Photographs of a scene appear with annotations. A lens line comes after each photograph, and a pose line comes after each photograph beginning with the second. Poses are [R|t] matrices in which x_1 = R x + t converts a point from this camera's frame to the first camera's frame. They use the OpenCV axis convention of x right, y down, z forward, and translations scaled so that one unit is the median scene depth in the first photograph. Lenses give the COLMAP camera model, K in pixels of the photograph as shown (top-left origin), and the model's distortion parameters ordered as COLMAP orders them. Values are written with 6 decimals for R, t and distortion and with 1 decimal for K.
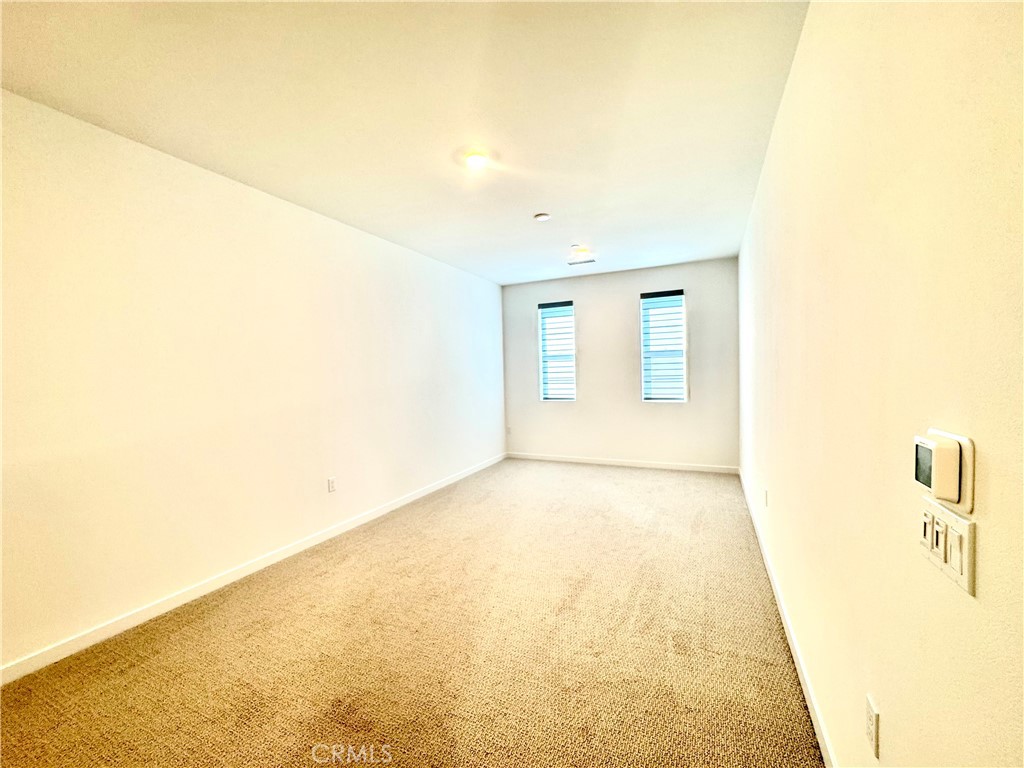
lens RADIAL K [[412.9, 0, 512.0], [0, 412.9, 384.0], [0, 0, 1]] dist [-0.000330, 0.000009]
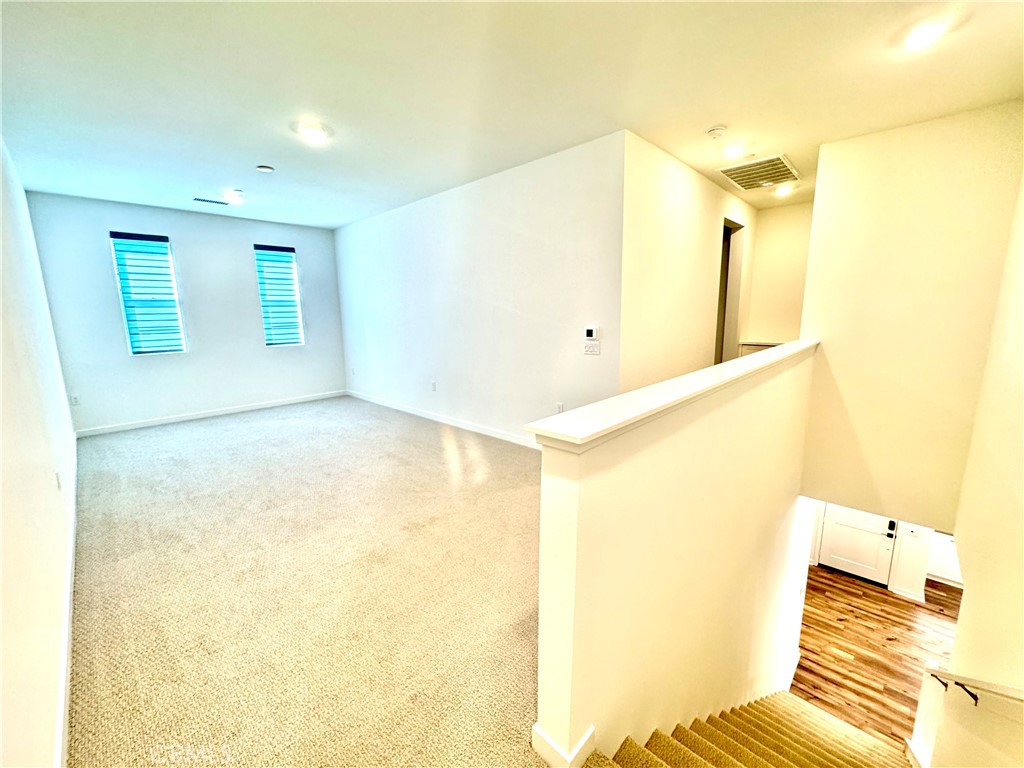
lens RADIAL K [[410.1, 0, 512.0], [0, 410.1, 384.0], [0, 0, 1]] dist [-0.002621, -0.000029]
pose [[0.317293, -0.144489, 0.937256, -0.528439], [0.036697, 0.989455, 0.140113, 0.011504], [-0.947617, -0.010063, 0.319249, 0.043051]]
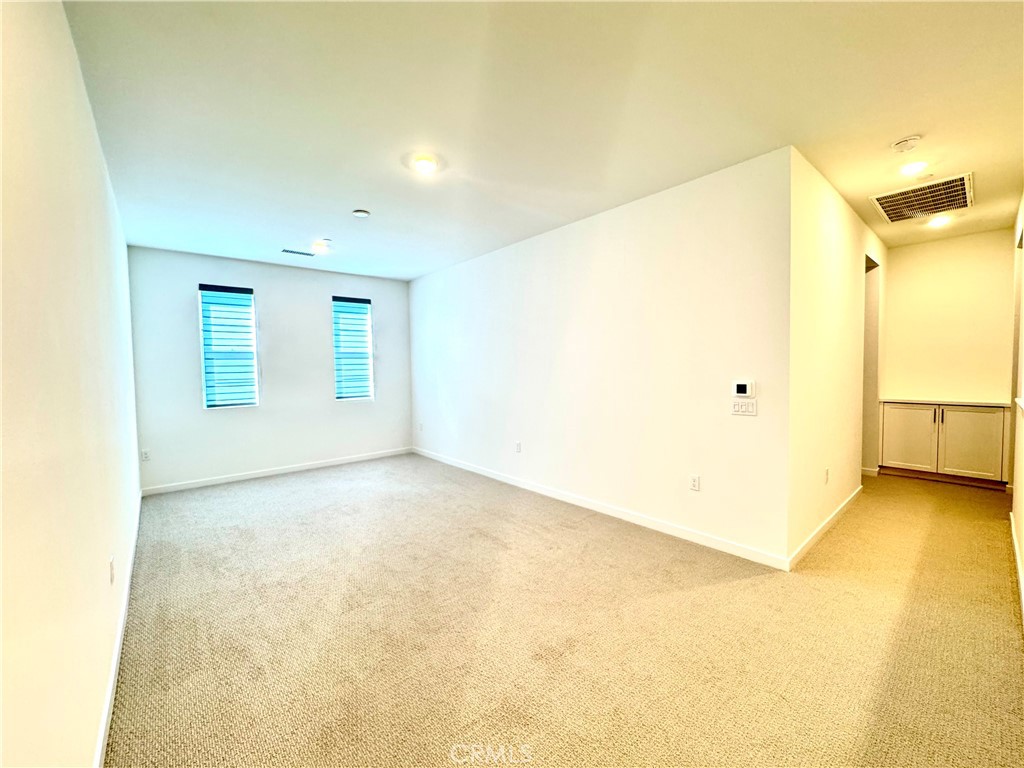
lens RADIAL K [[410.1, 0, 512.0], [0, 410.1, 384.0], [0, 0, 1]] dist [-0.002621, -0.000029]
pose [[0.406995, -0.022002, 0.913165, -0.461377], [0.034116, 0.999378, 0.008874, 0.006706], [-0.912793, 0.027542, 0.407493, 0.188884]]
